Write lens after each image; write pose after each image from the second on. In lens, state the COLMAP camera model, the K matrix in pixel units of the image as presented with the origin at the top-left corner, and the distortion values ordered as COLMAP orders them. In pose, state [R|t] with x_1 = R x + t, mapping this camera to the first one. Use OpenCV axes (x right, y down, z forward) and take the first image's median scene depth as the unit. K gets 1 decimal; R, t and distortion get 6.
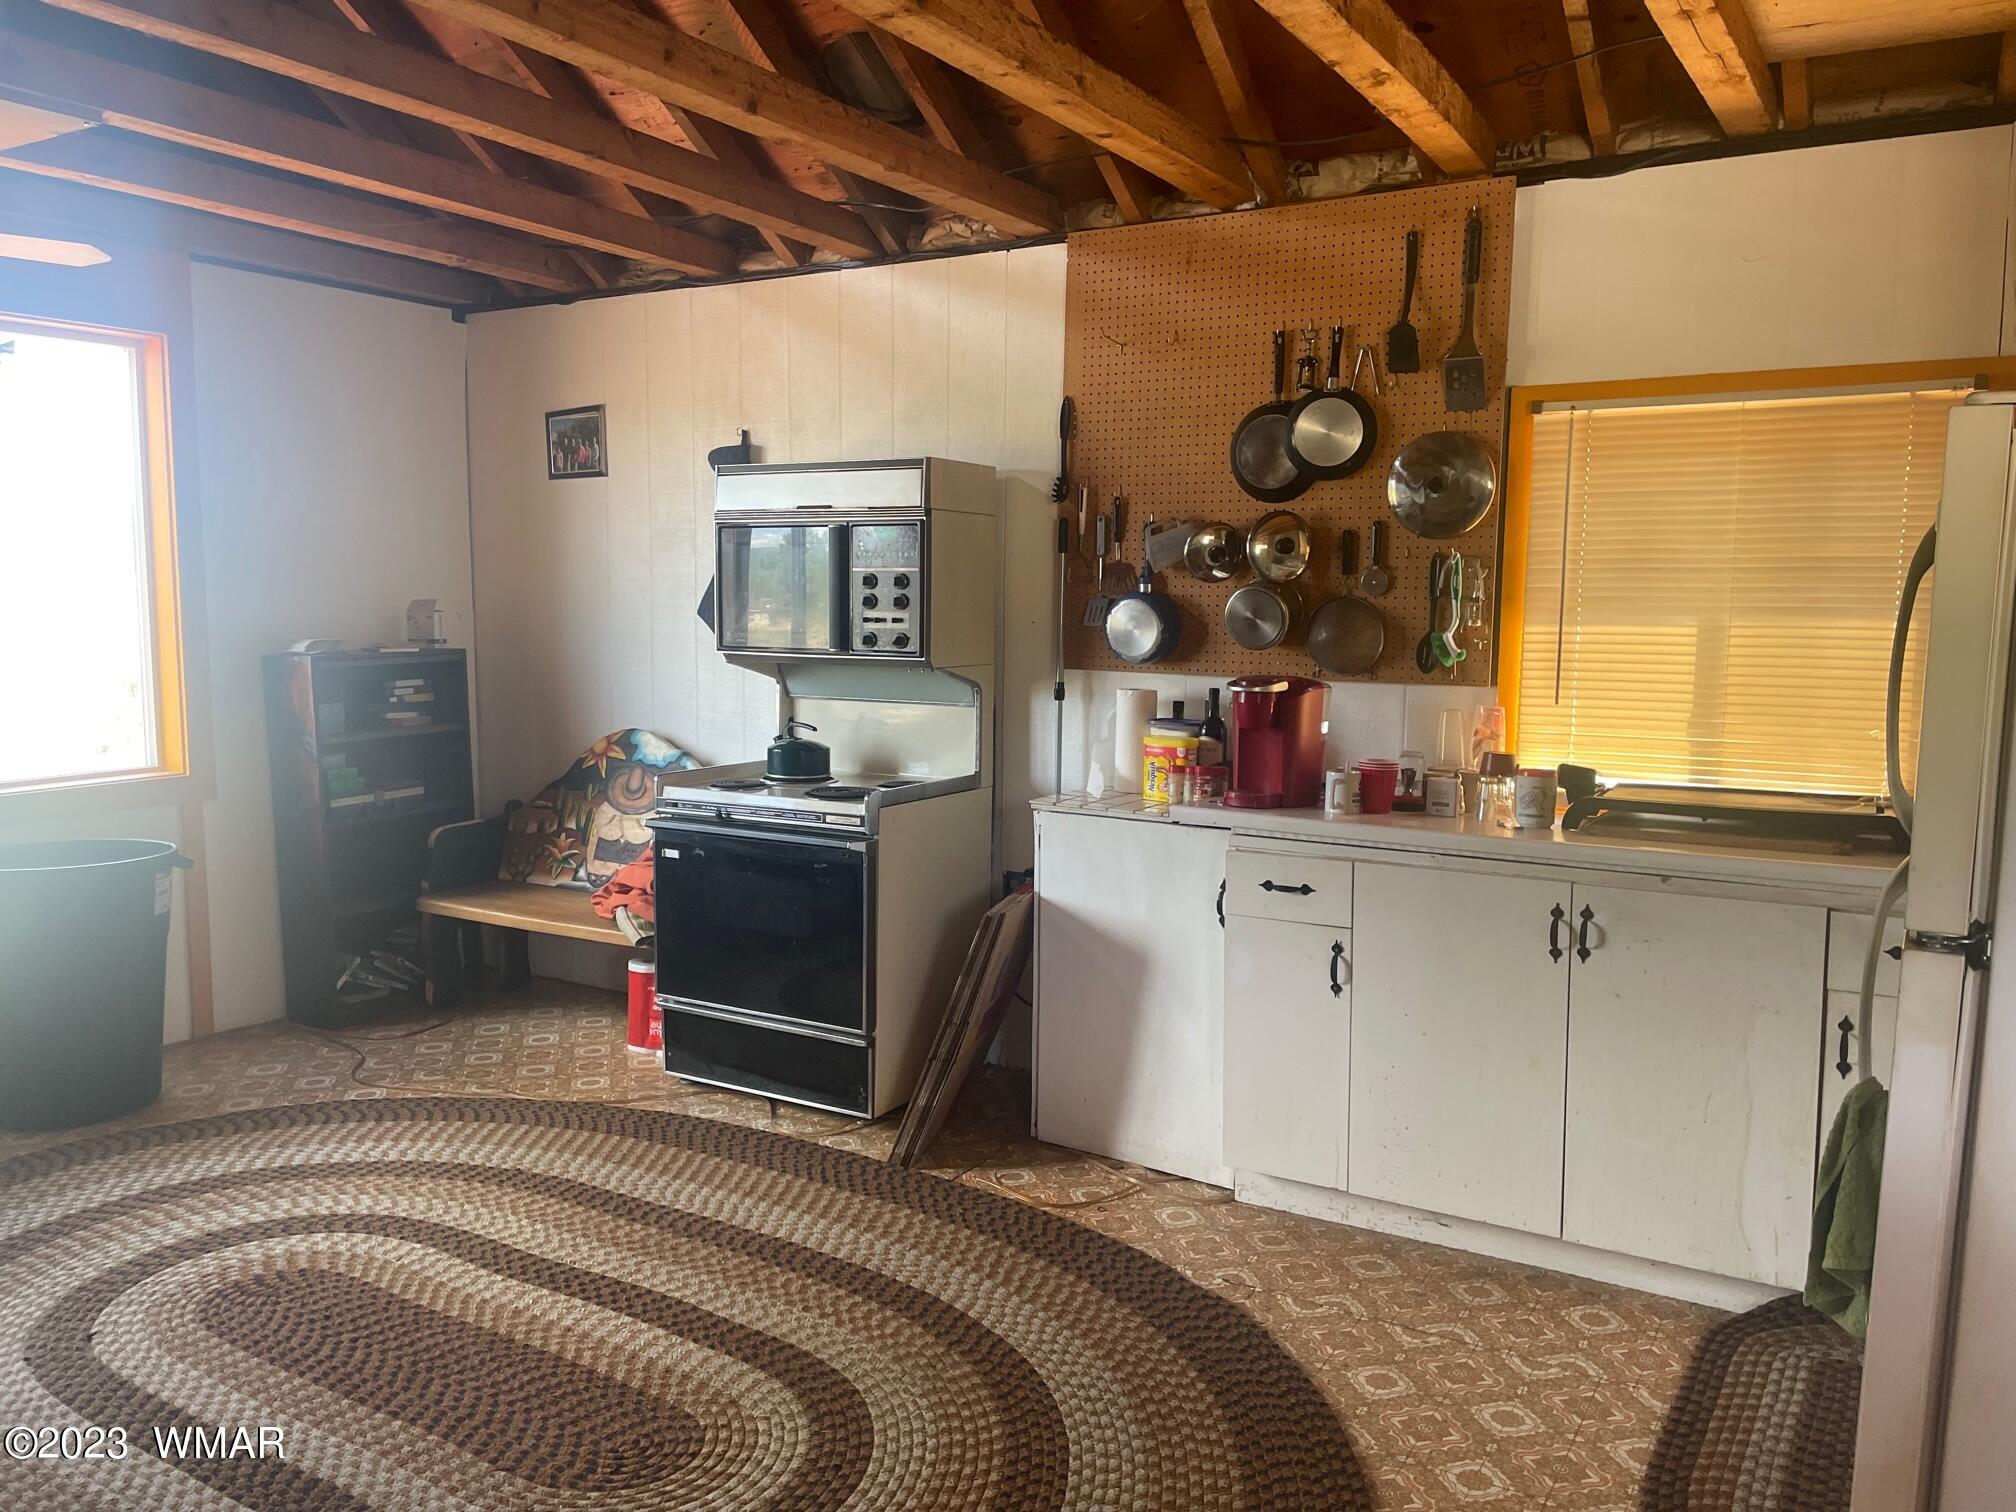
lens RADIAL K [[1517.6, 0, 1002.8], [0, 1517.6, 751.0], [0, 0, 1]] dist [0.082029, -0.104583]
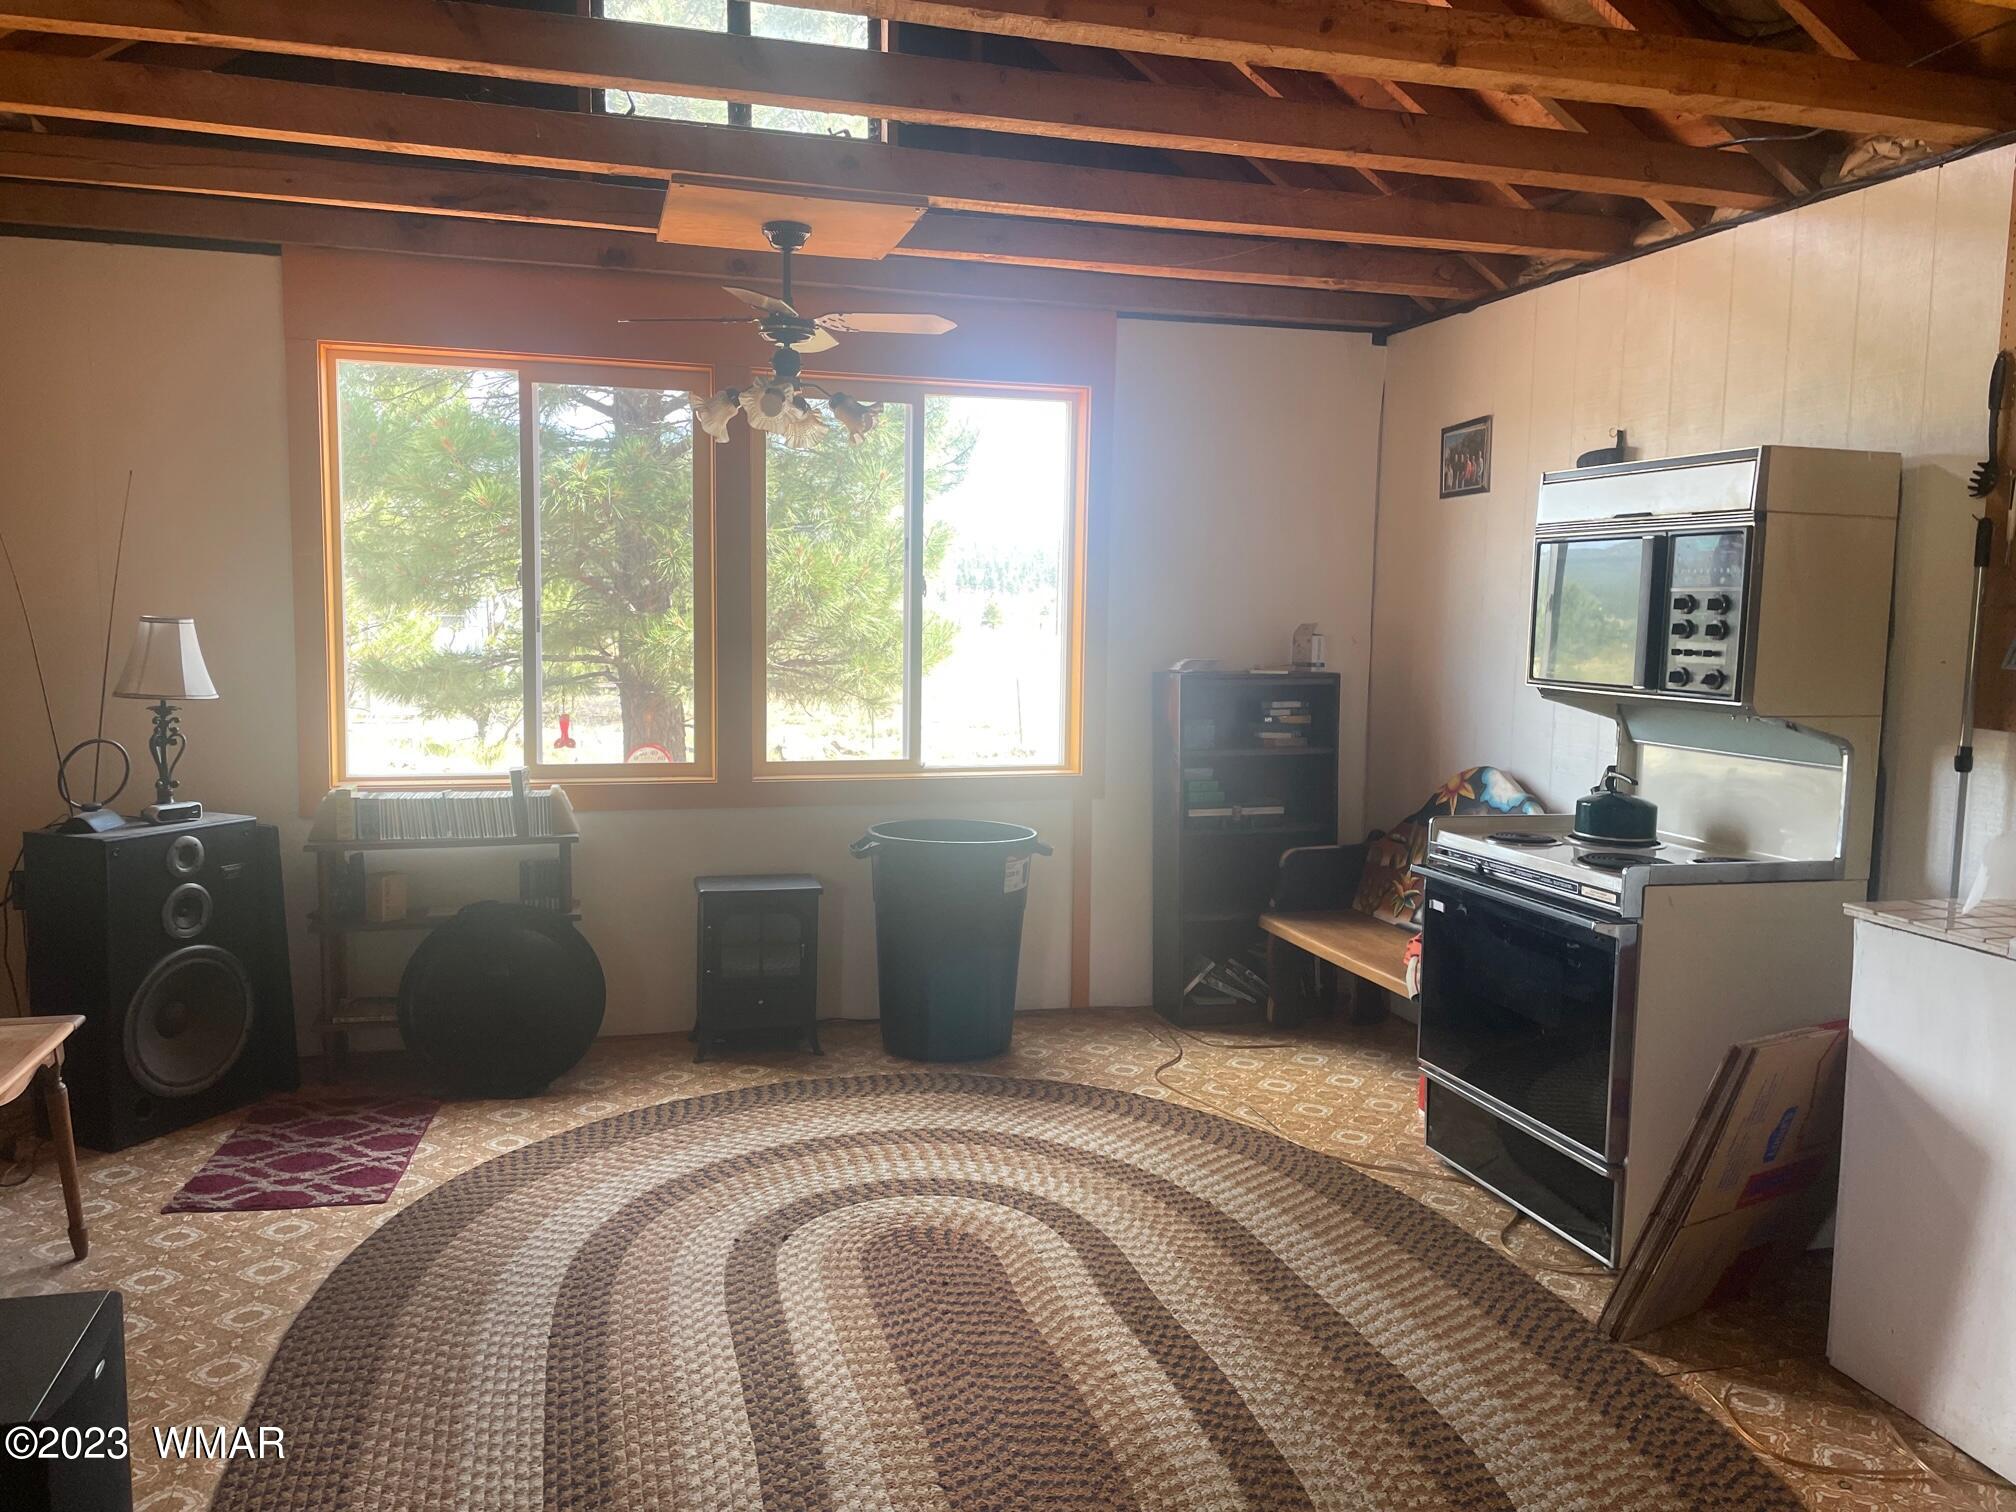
lens RADIAL K [[1517.6, 0, 991.0], [0, 1517.6, 736.7], [0, 0, 1]] dist [0.082029, -0.104583]
pose [[0.727799, 0.067311, -0.682479, 0.207863], [-0.086687, 0.996219, 0.005810, -0.015010], [0.680290, 0.054934, 0.730882, 0.160759]]
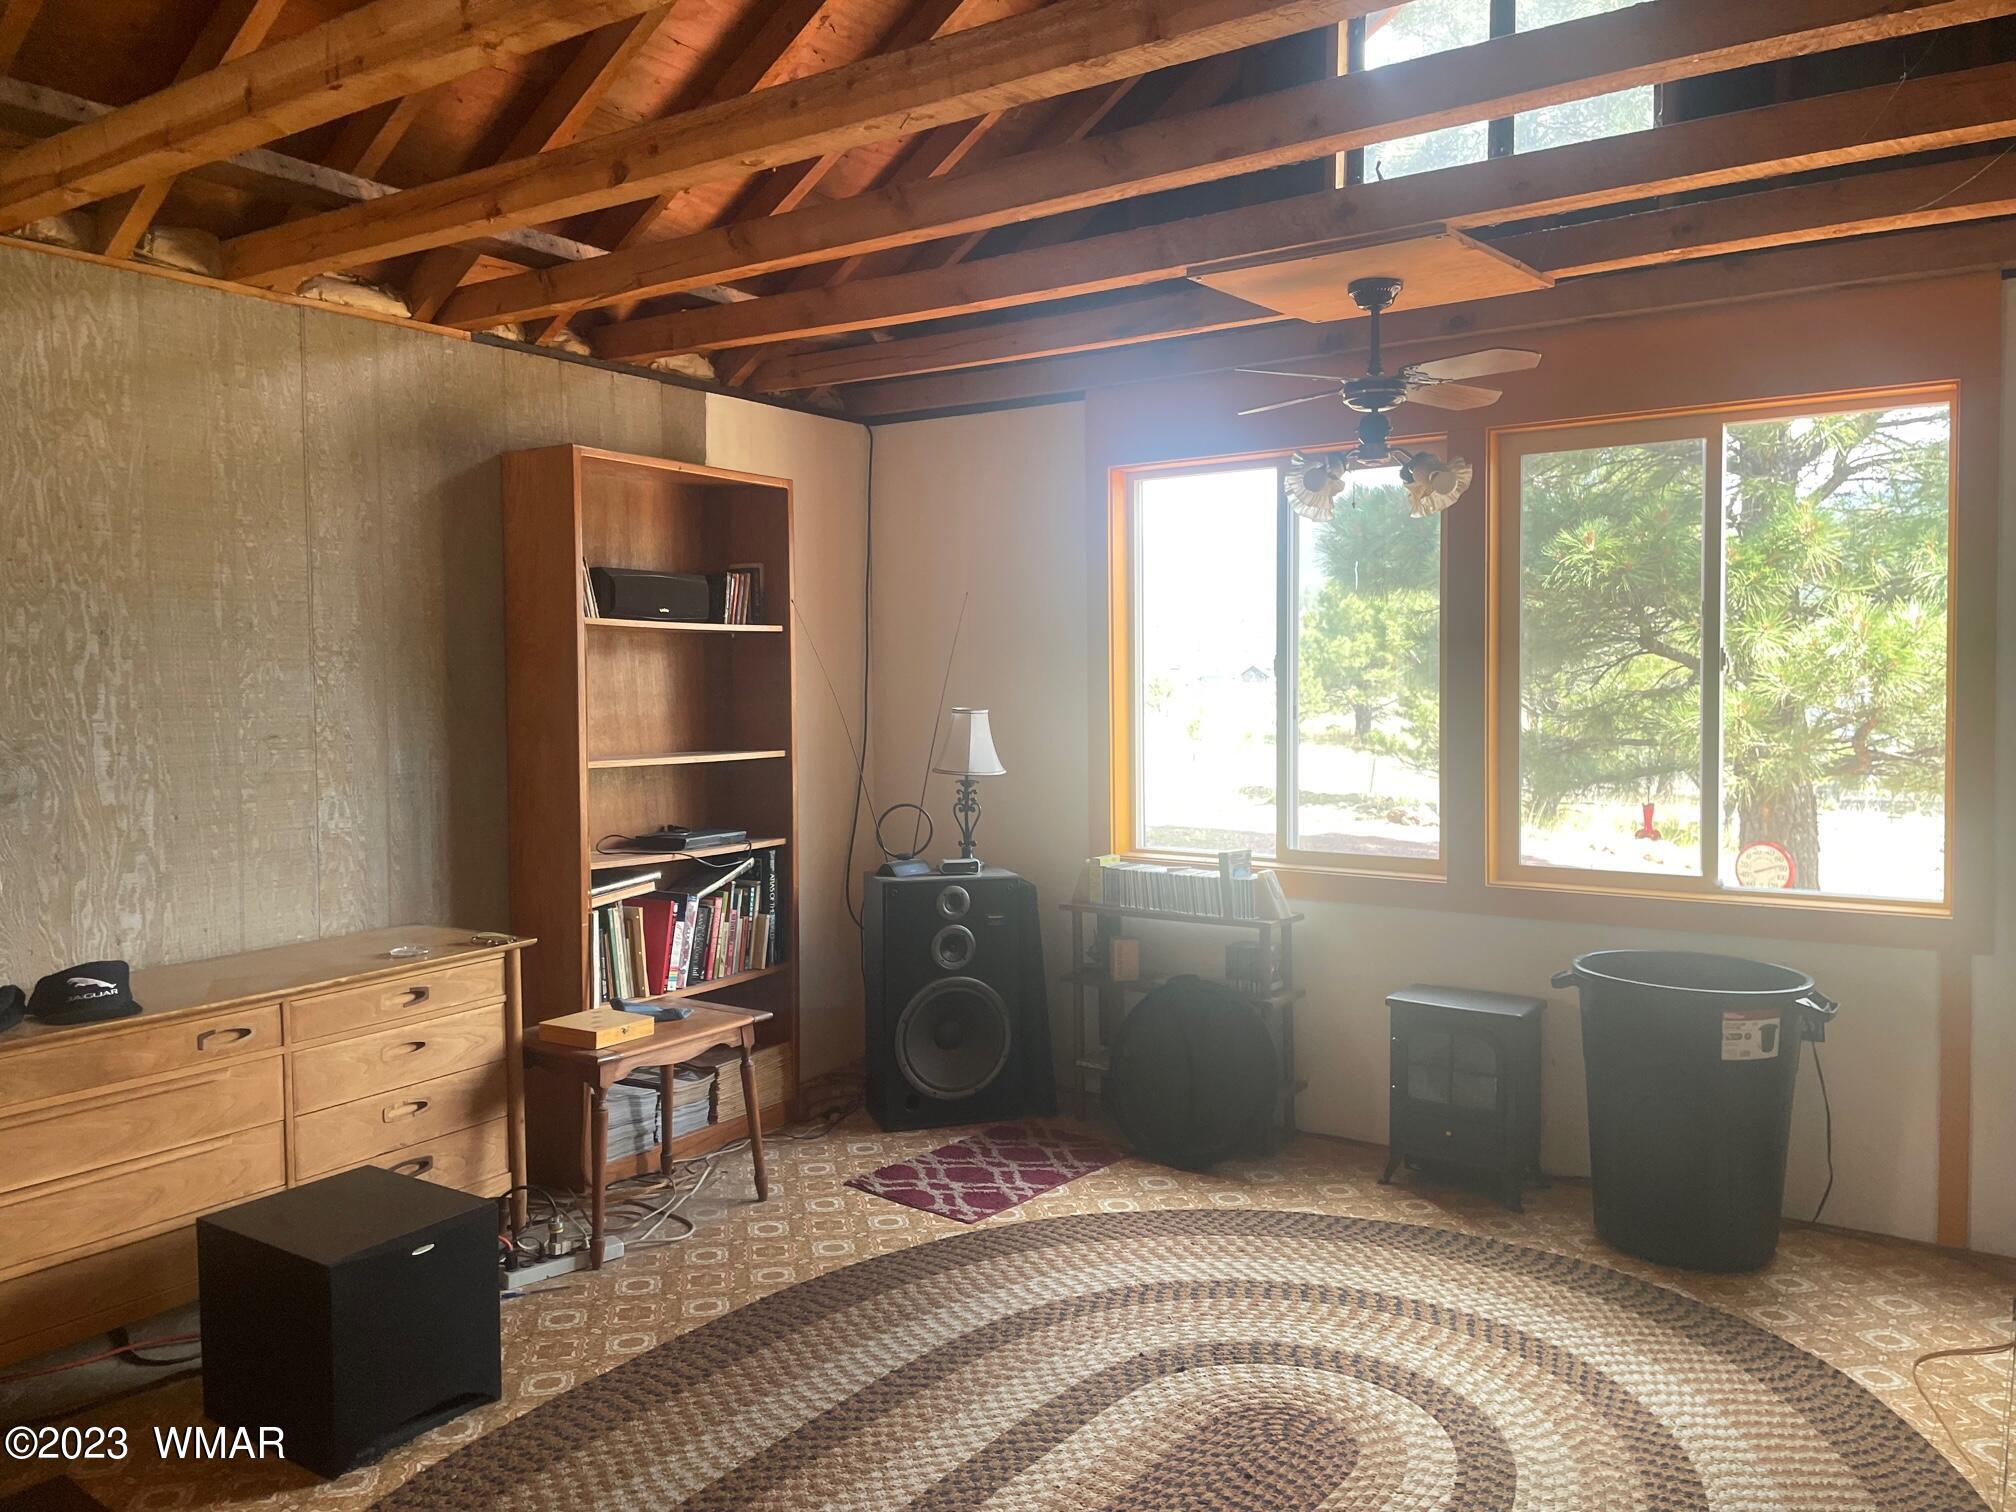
lens RADIAL K [[1517.6, 0, 987.9], [0, 1517.6, 727.6], [0, 0, 1]] dist [0.082029, -0.104583]
pose [[-0.064959, 0.031405, -0.997394, 0.350061], [-0.100567, 0.994210, 0.037854, -0.072687], [0.992807, 0.102764, -0.061424, 0.620498]]
